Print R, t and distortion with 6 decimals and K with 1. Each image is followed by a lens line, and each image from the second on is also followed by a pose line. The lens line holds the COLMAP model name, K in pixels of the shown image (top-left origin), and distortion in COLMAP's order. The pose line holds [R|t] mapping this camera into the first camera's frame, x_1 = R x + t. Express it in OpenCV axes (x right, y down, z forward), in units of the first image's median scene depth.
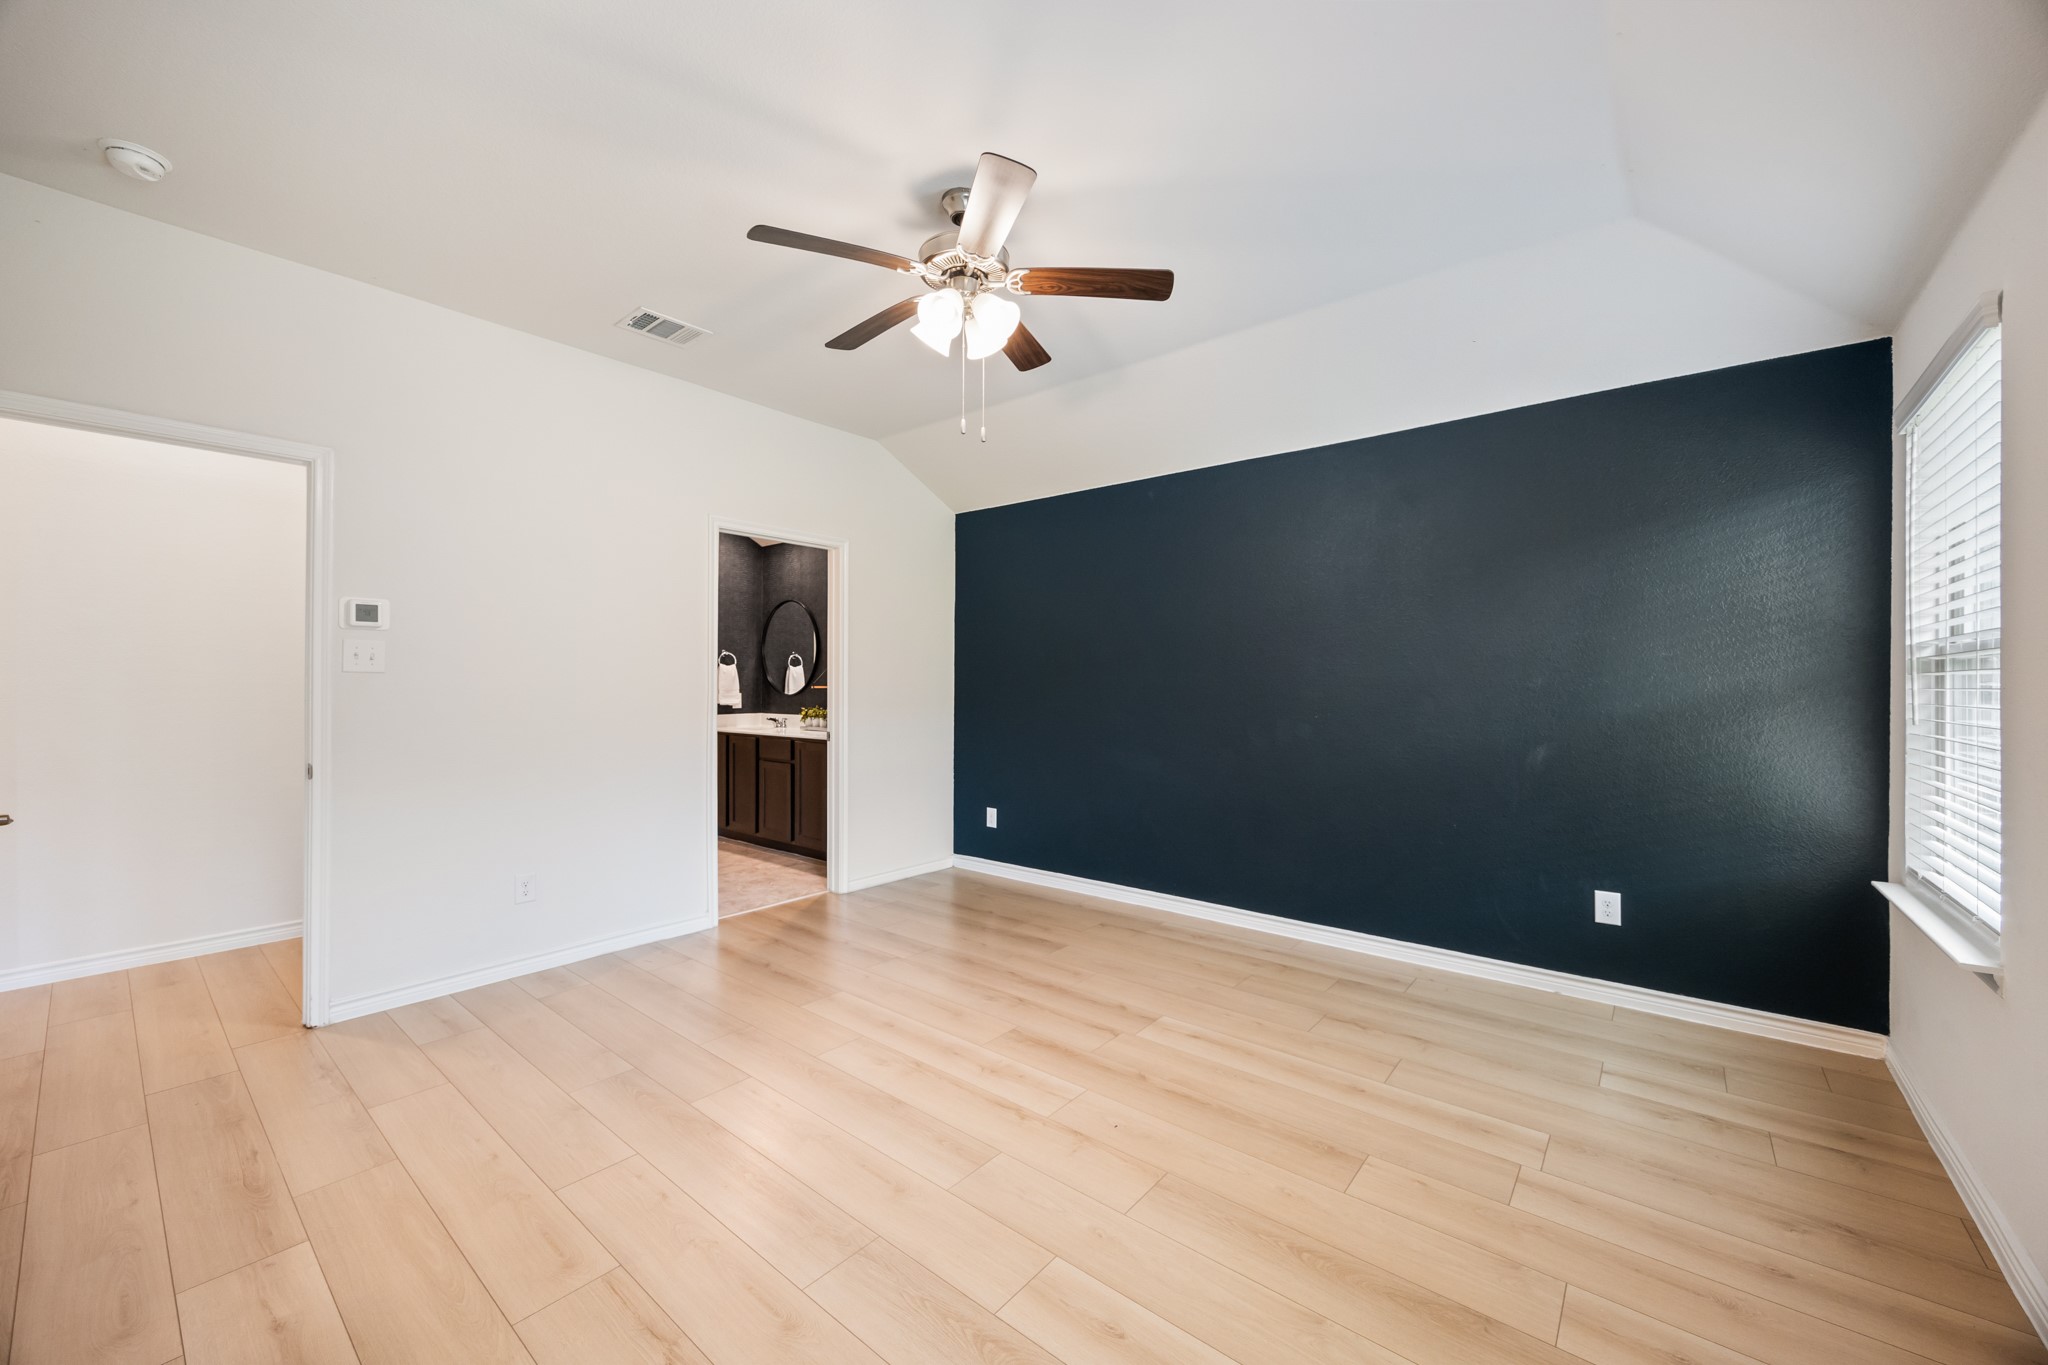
lens RADIAL K [[786.4, 0, 1020.3], [0, 786.4, 669.5], [0, 0, 1]] dist [-0.001660, -0.000580]
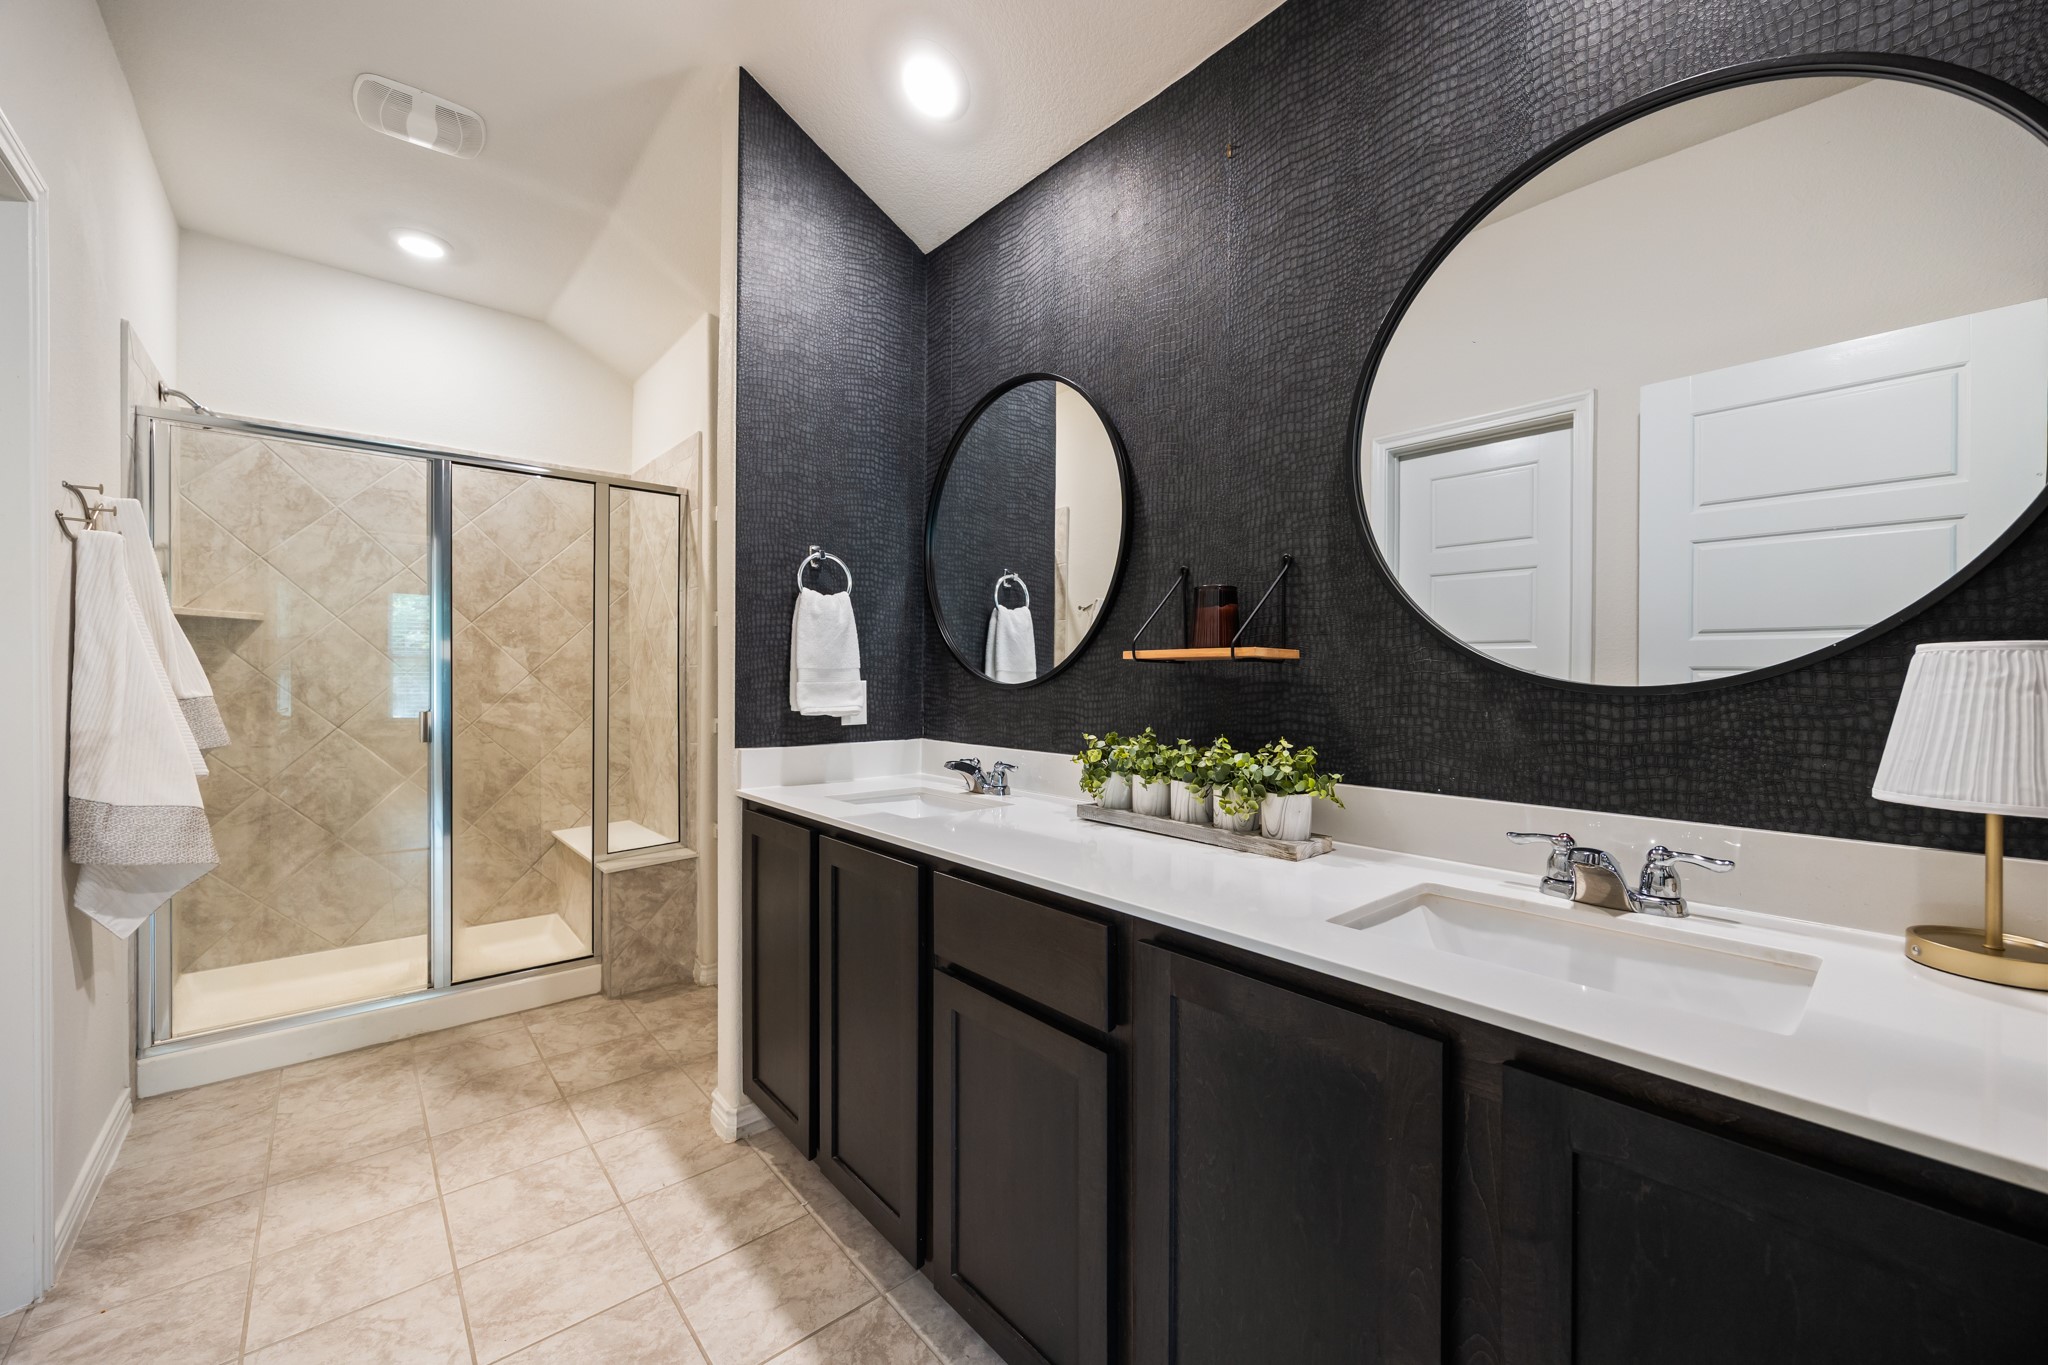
lens RADIAL K [[786.4, 0, 1020.3], [0, 786.4, 669.5], [0, 0, 1]] dist [-0.001660, -0.000580]
pose [[0.986587, 0.002468, -0.163218, -0.367652], [-0.002348, 0.999997, 0.000932, 0.039587], [0.163219, -0.000536, 0.986590, 1.062415]]
